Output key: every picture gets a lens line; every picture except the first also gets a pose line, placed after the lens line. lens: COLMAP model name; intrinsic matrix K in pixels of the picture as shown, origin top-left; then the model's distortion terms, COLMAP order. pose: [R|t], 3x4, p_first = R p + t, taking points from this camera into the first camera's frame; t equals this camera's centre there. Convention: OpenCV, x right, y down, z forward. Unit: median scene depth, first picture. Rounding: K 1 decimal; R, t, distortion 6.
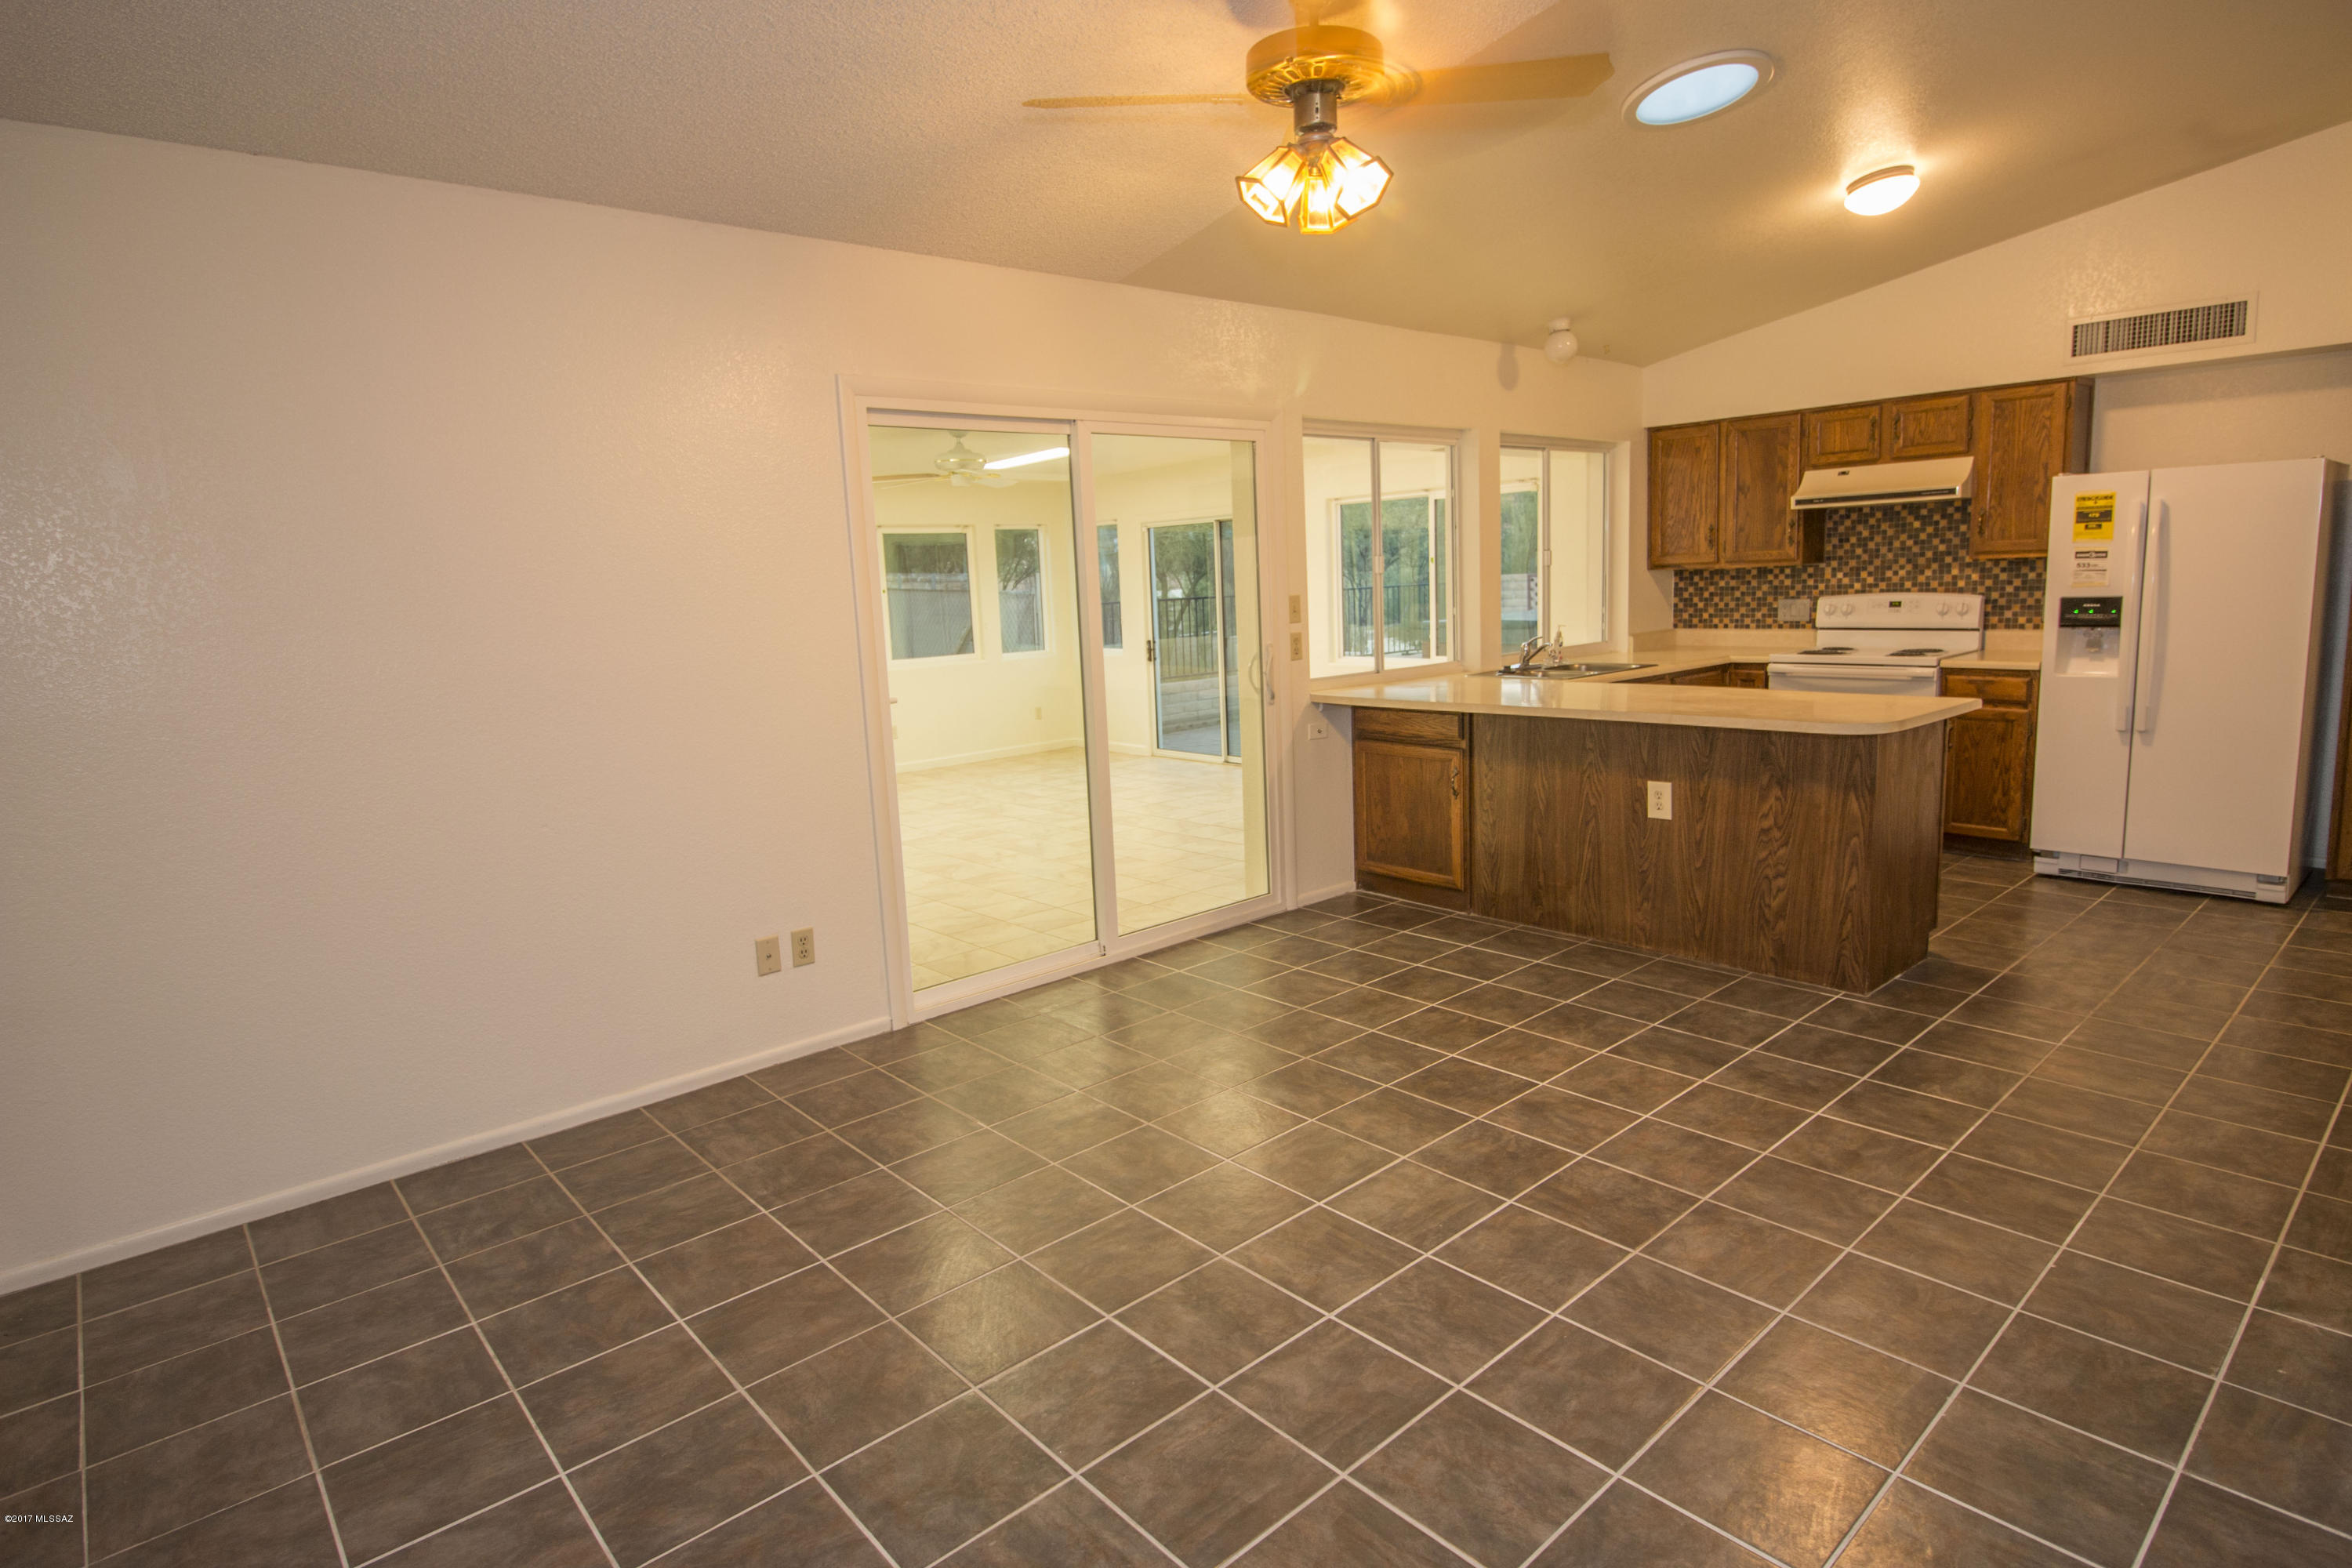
lens RADIAL K [[1240.1, 0, 1176.3], [0, 1240.1, 771.6], [0, 0, 1]] dist [0.006030, -0.013916]
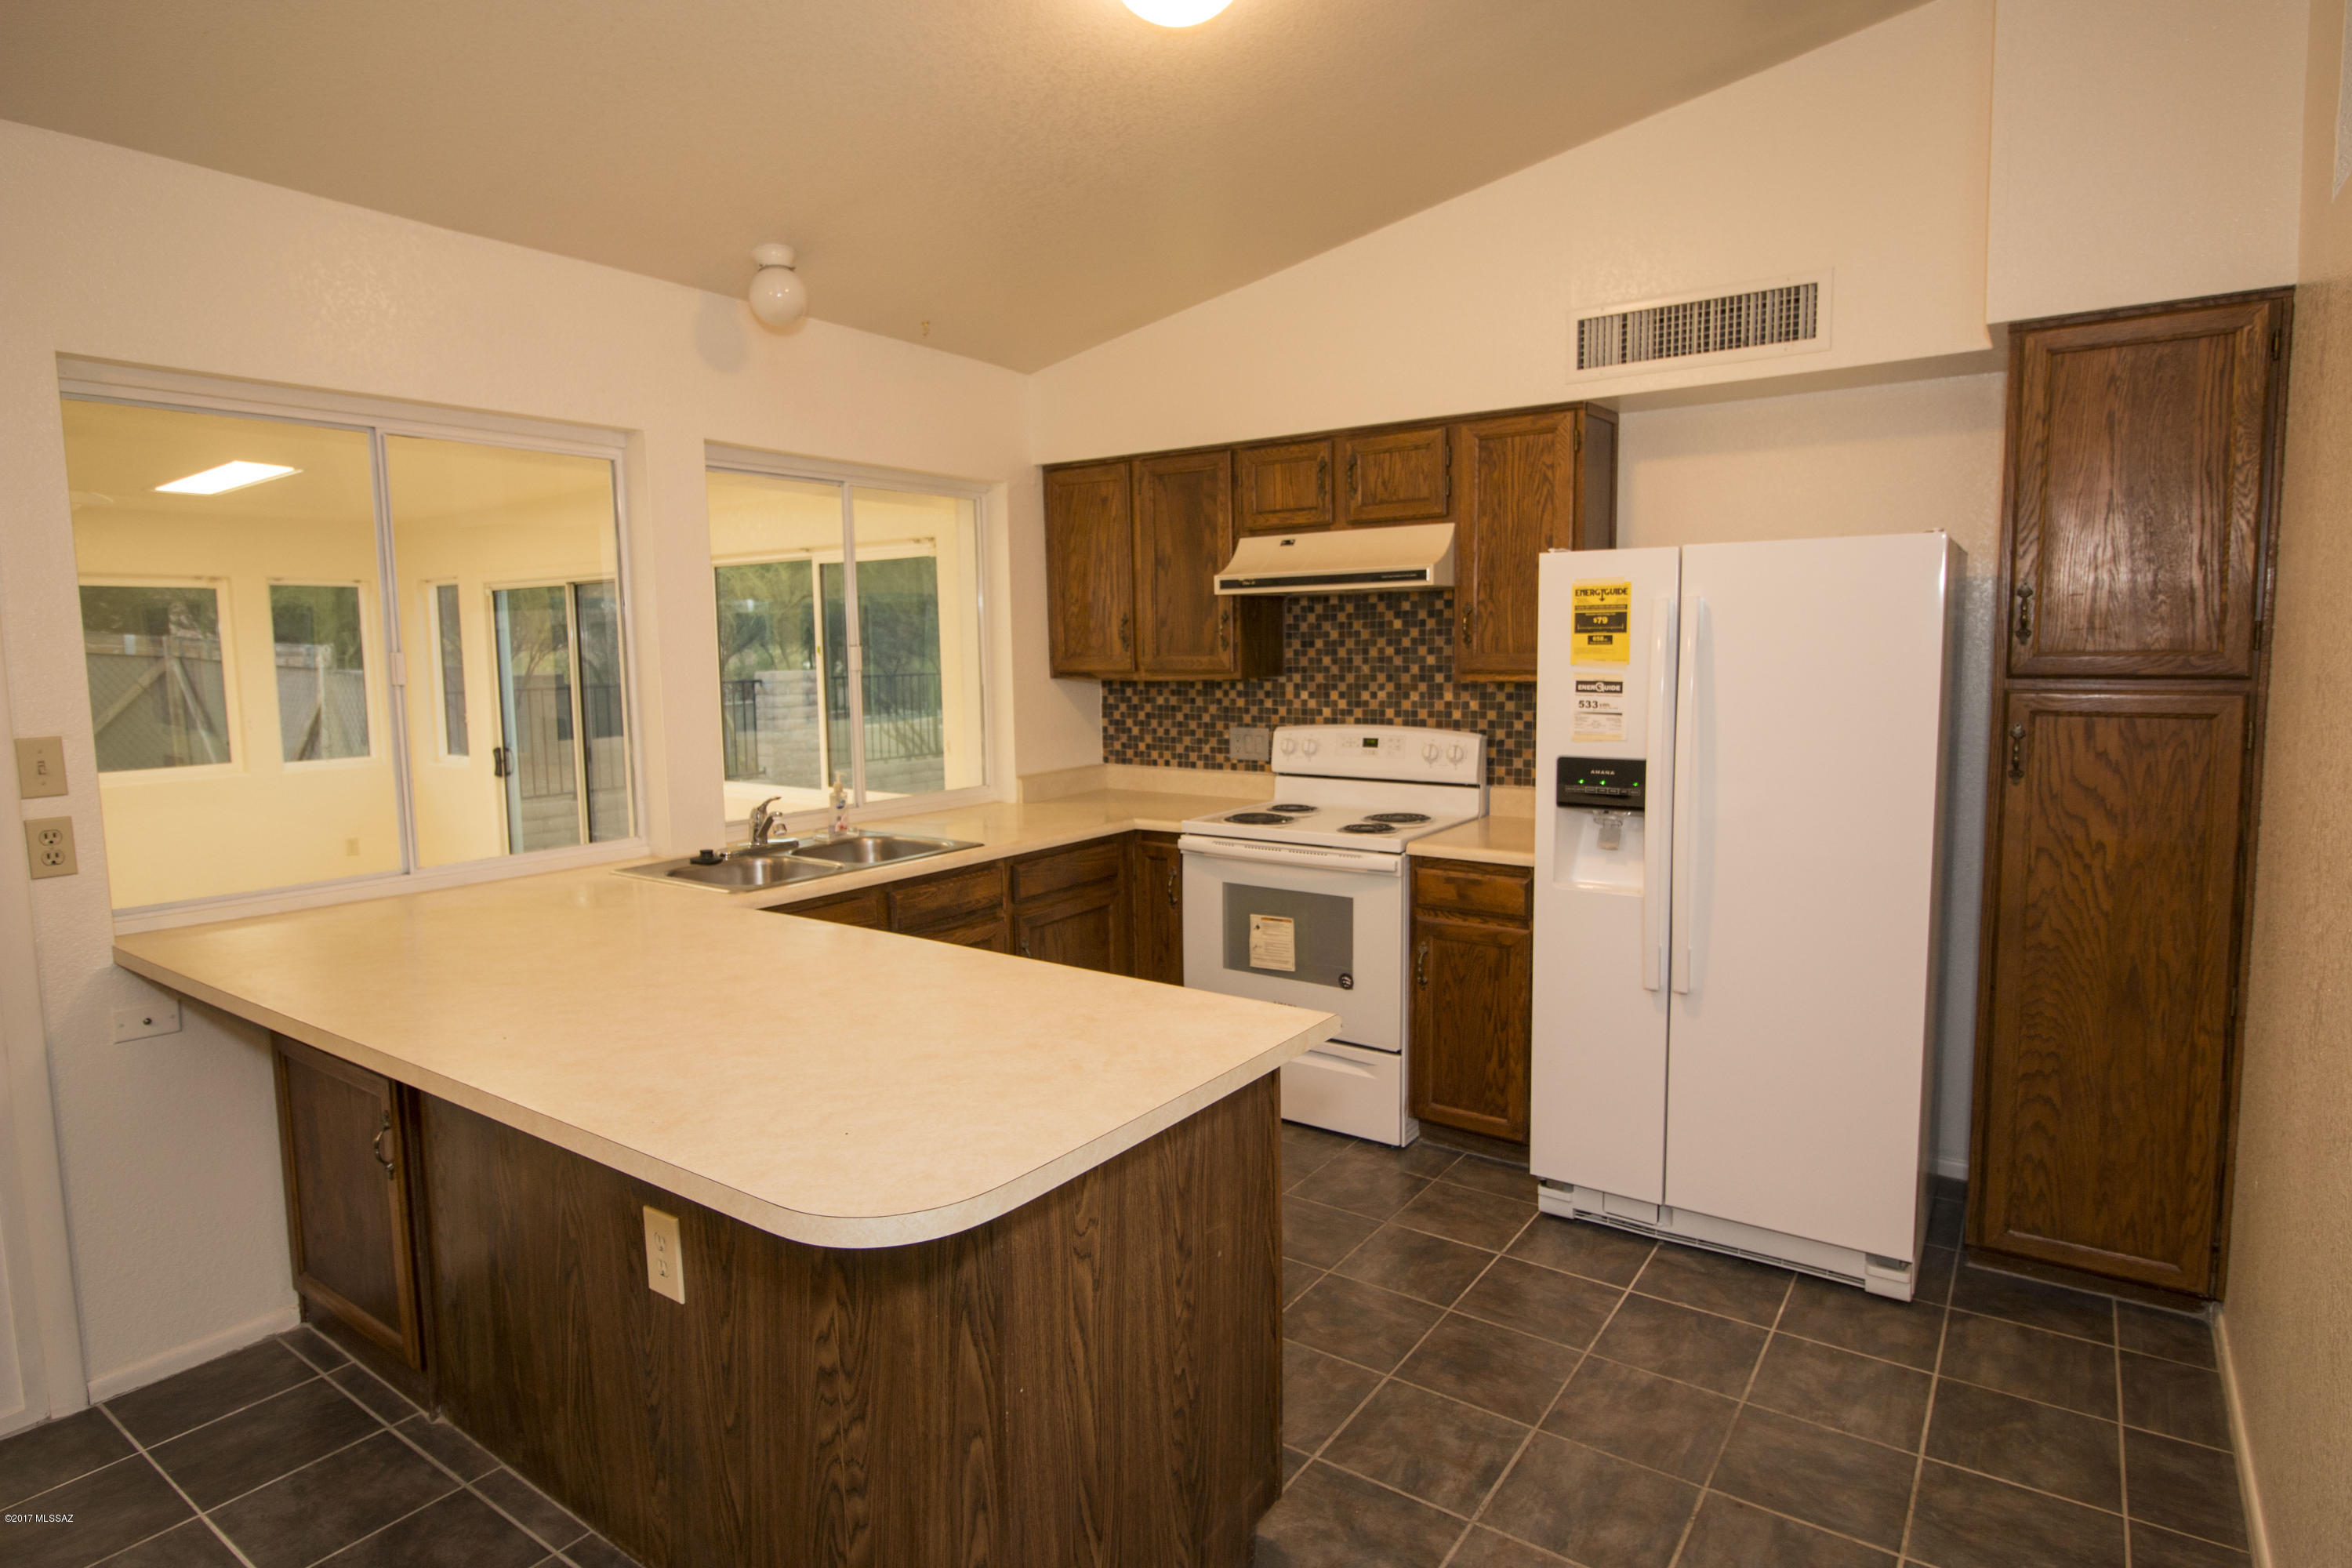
lens RADIAL K [[1240.1, 0, 1176.3], [0, 1240.1, 771.6], [0, 0, 1]] dist [0.006030, -0.013916]
pose [[0.973820, 0.005675, 0.227248, 0.331310], [0.007583, 0.998321, -0.057426, -0.083039], [-0.227192, 0.057646, 0.972142, 0.384744]]
